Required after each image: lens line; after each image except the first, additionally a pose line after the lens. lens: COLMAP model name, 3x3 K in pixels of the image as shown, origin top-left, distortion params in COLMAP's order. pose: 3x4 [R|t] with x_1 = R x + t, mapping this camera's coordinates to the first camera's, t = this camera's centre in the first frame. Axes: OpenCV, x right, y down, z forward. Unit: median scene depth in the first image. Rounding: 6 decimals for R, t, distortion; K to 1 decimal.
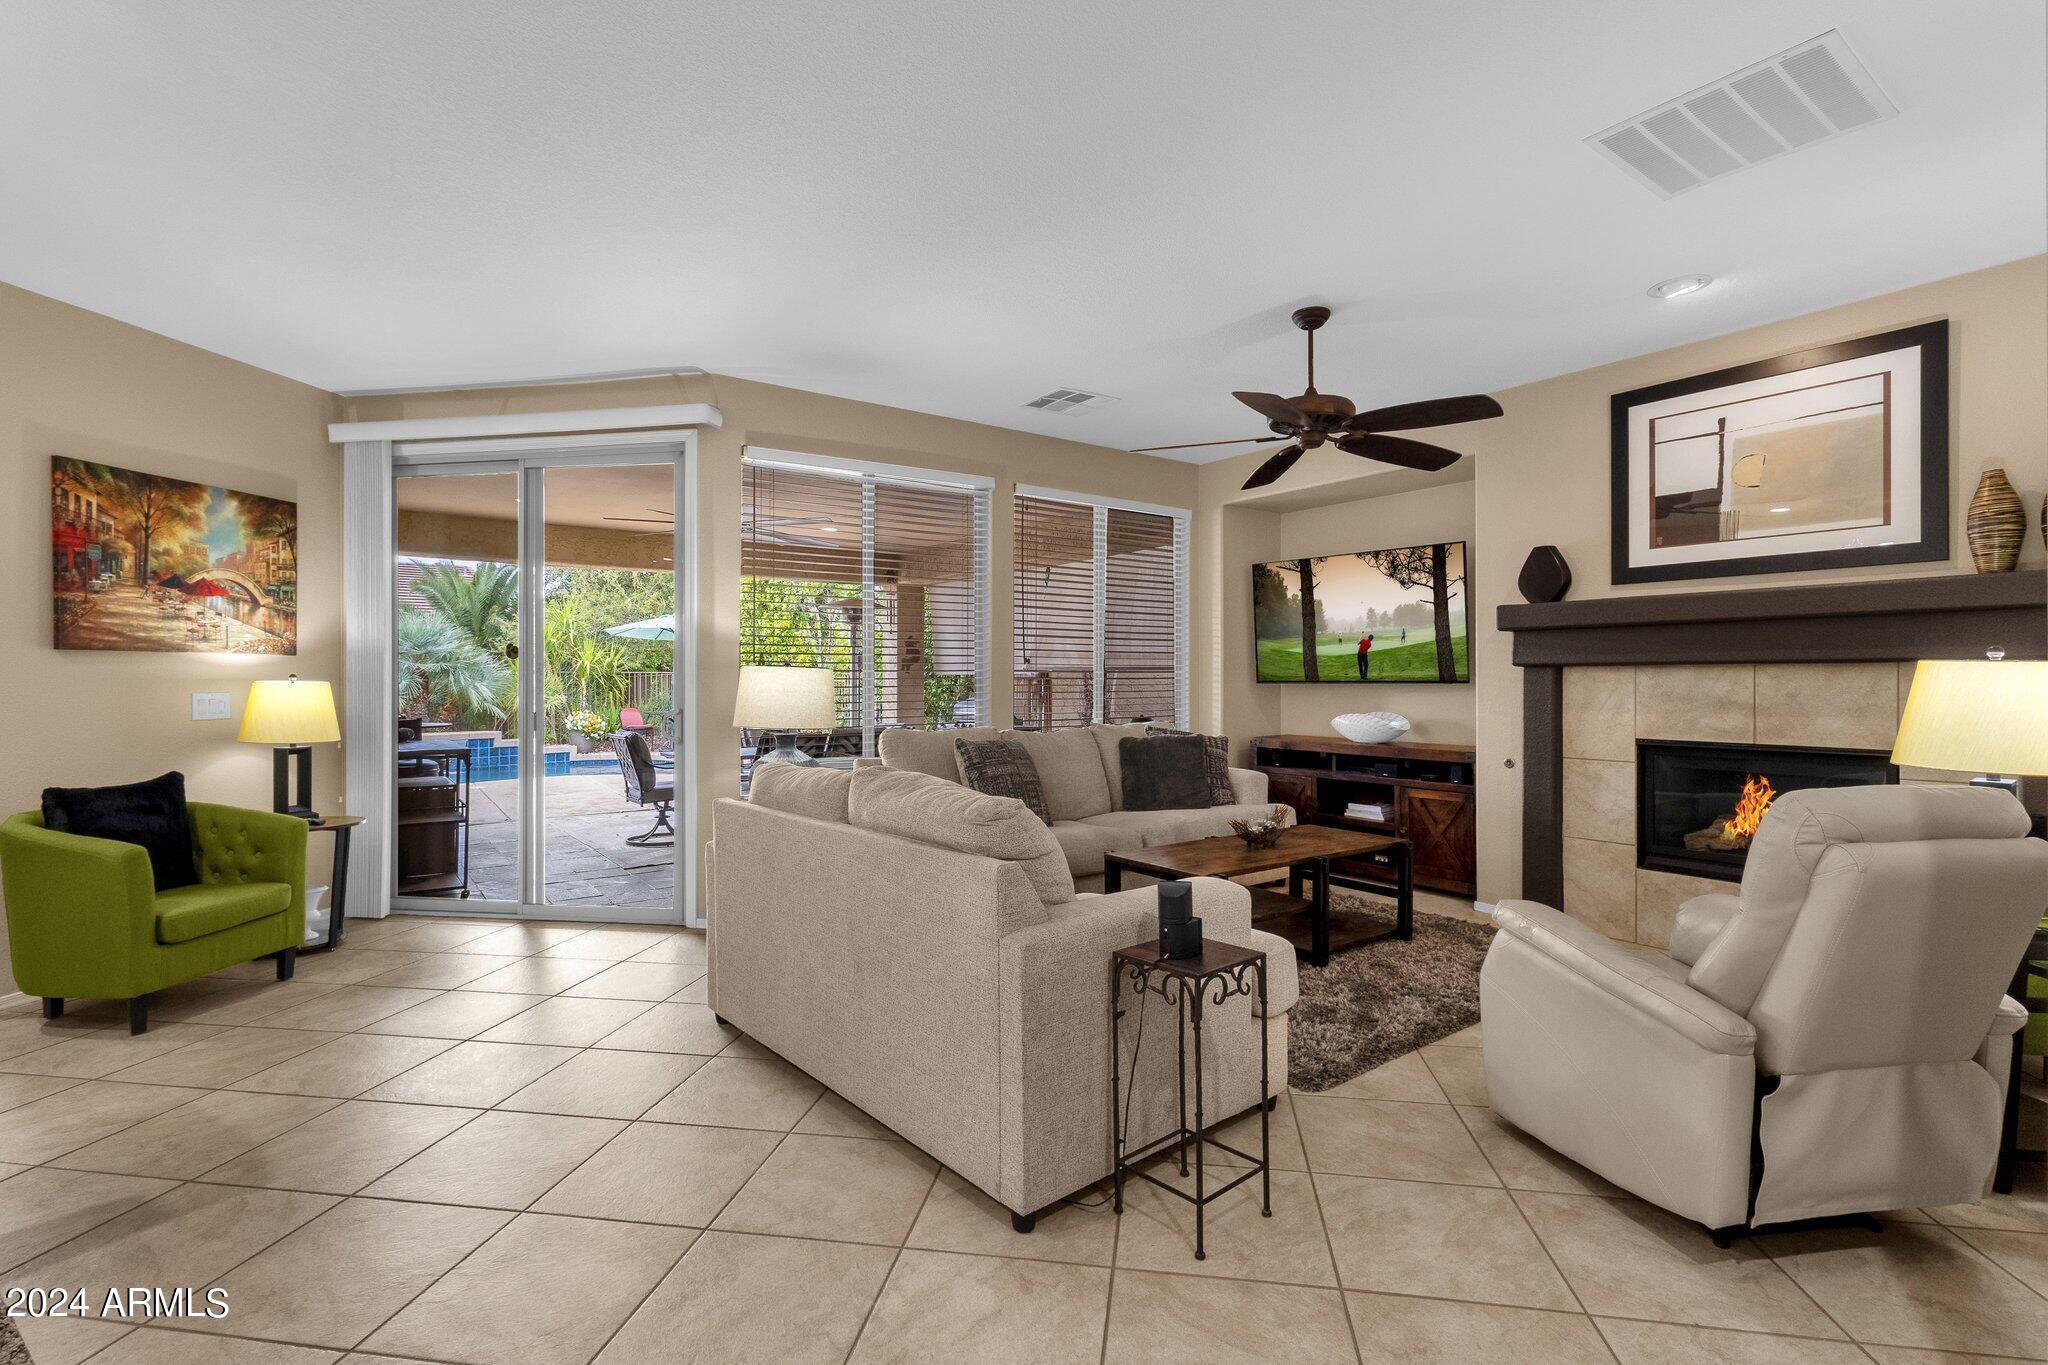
lens RADIAL K [[944.3, 0, 1028.0], [0, 944.3, 677.1], [0, 0, 1]] dist [0.005133, 0.002010]
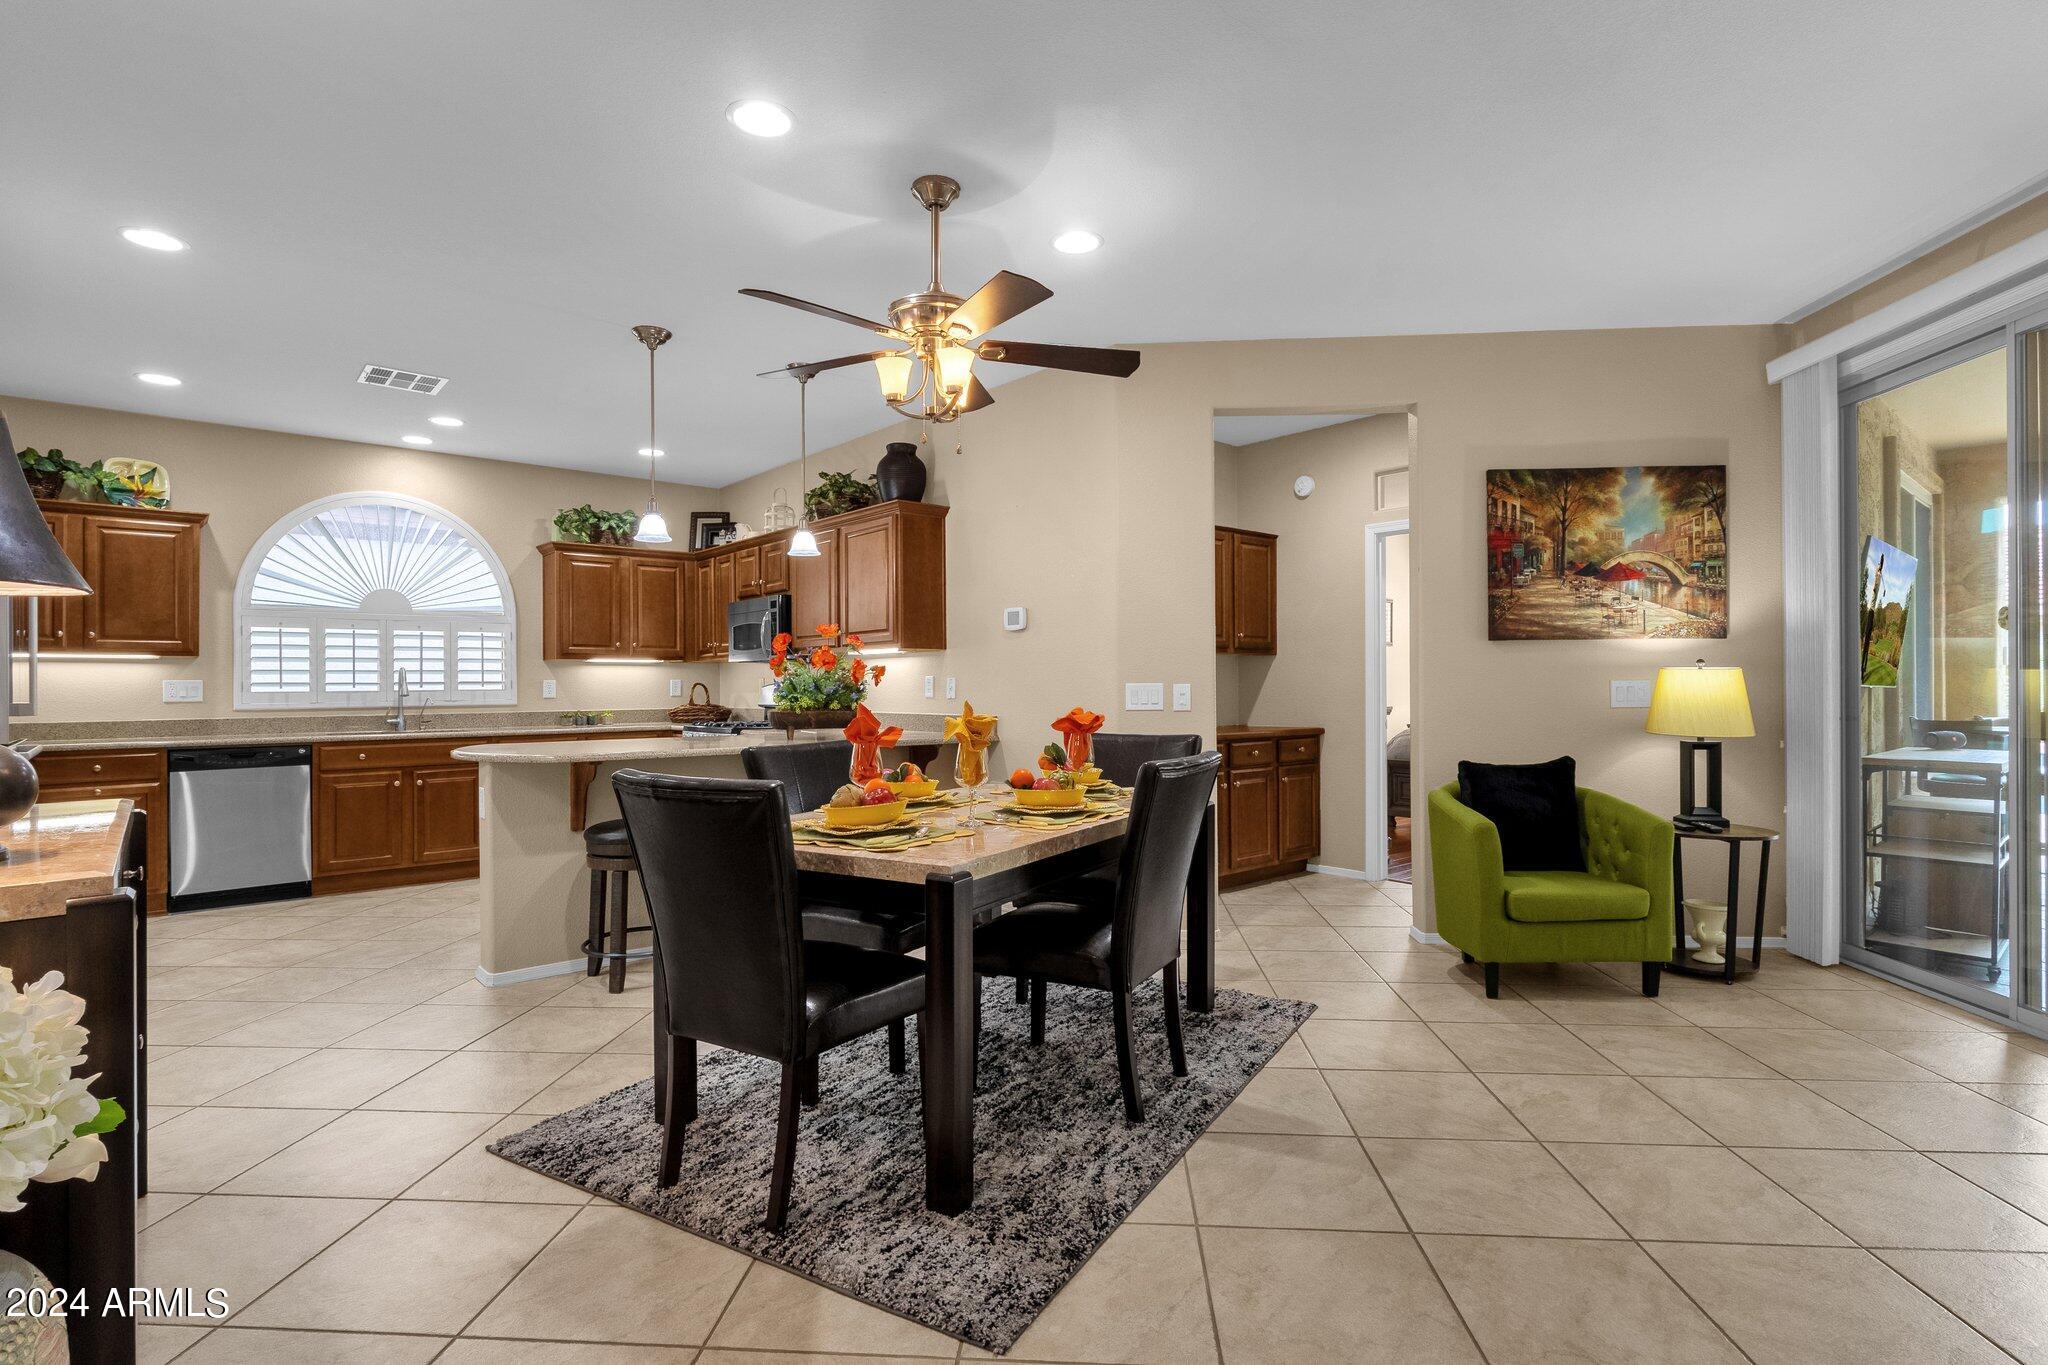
lens RADIAL K [[994.2, 0, 1028.6], [0, 994.2, 685.0], [0, 0, 1]] dist [-0.000385, 0.002861]
pose [[0.097423, -0.000716, -0.995243, 0.090122], [0.008707, 0.999962, 0.000133, 0.015978], [0.995205, -0.008679, 0.097426, 0.284897]]
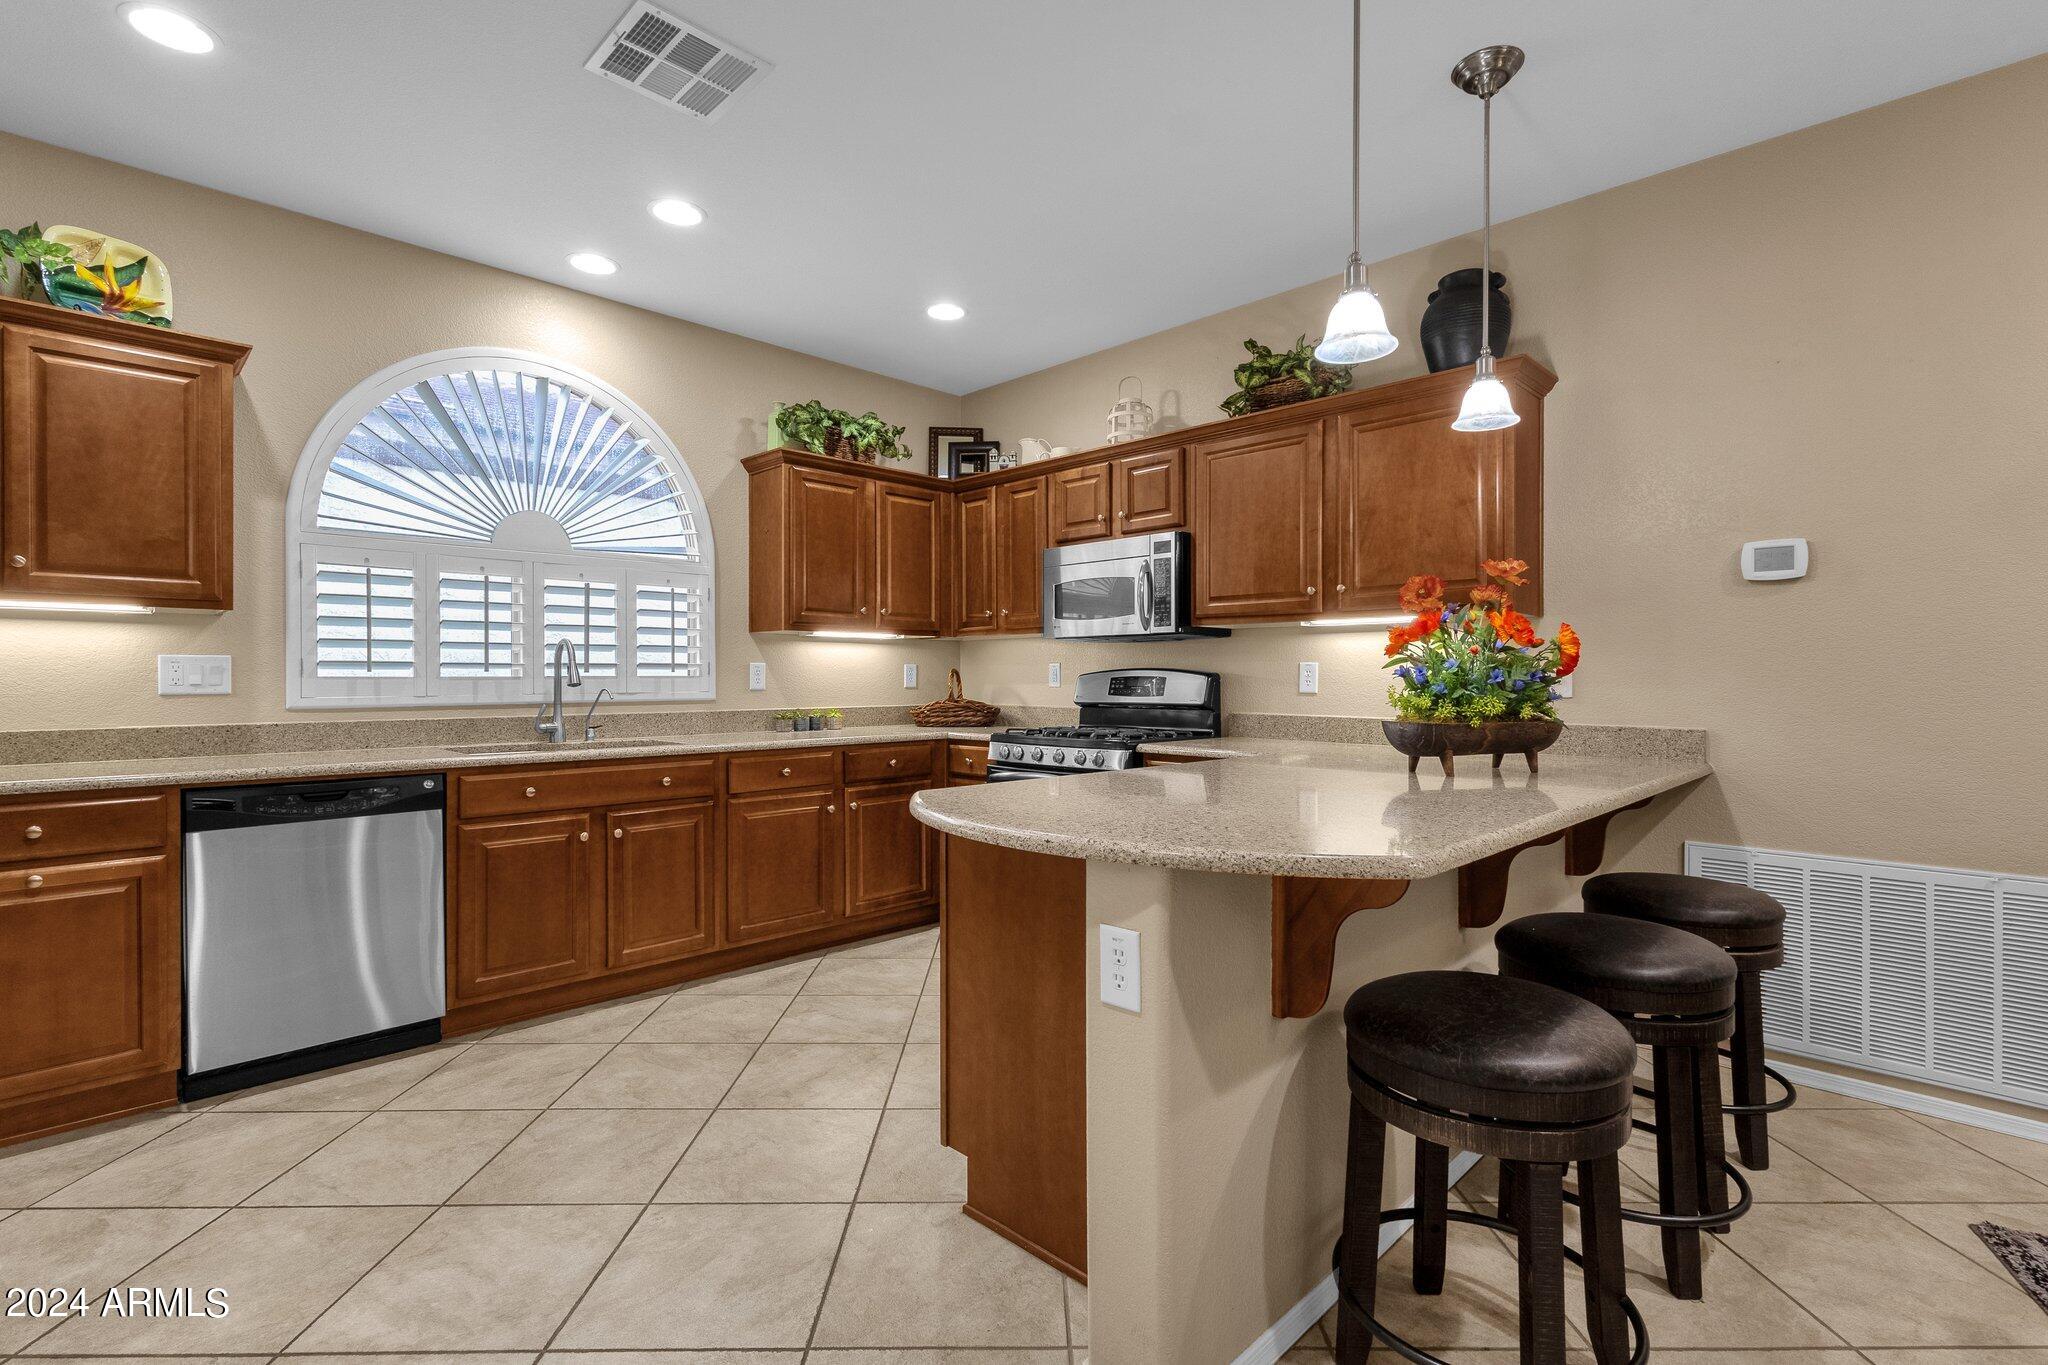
lens RADIAL K [[944.3, 0, 1031.7], [0, 944.3, 684.7], [0, 0, 1]] dist [0.005133, 0.002010]
pose [[0.170004, 0.009016, -0.985402, -0.531087], [0.000078, 0.999958, 0.009163, 0.015664], [0.985443, -0.001635, 0.169996, -0.207633]]
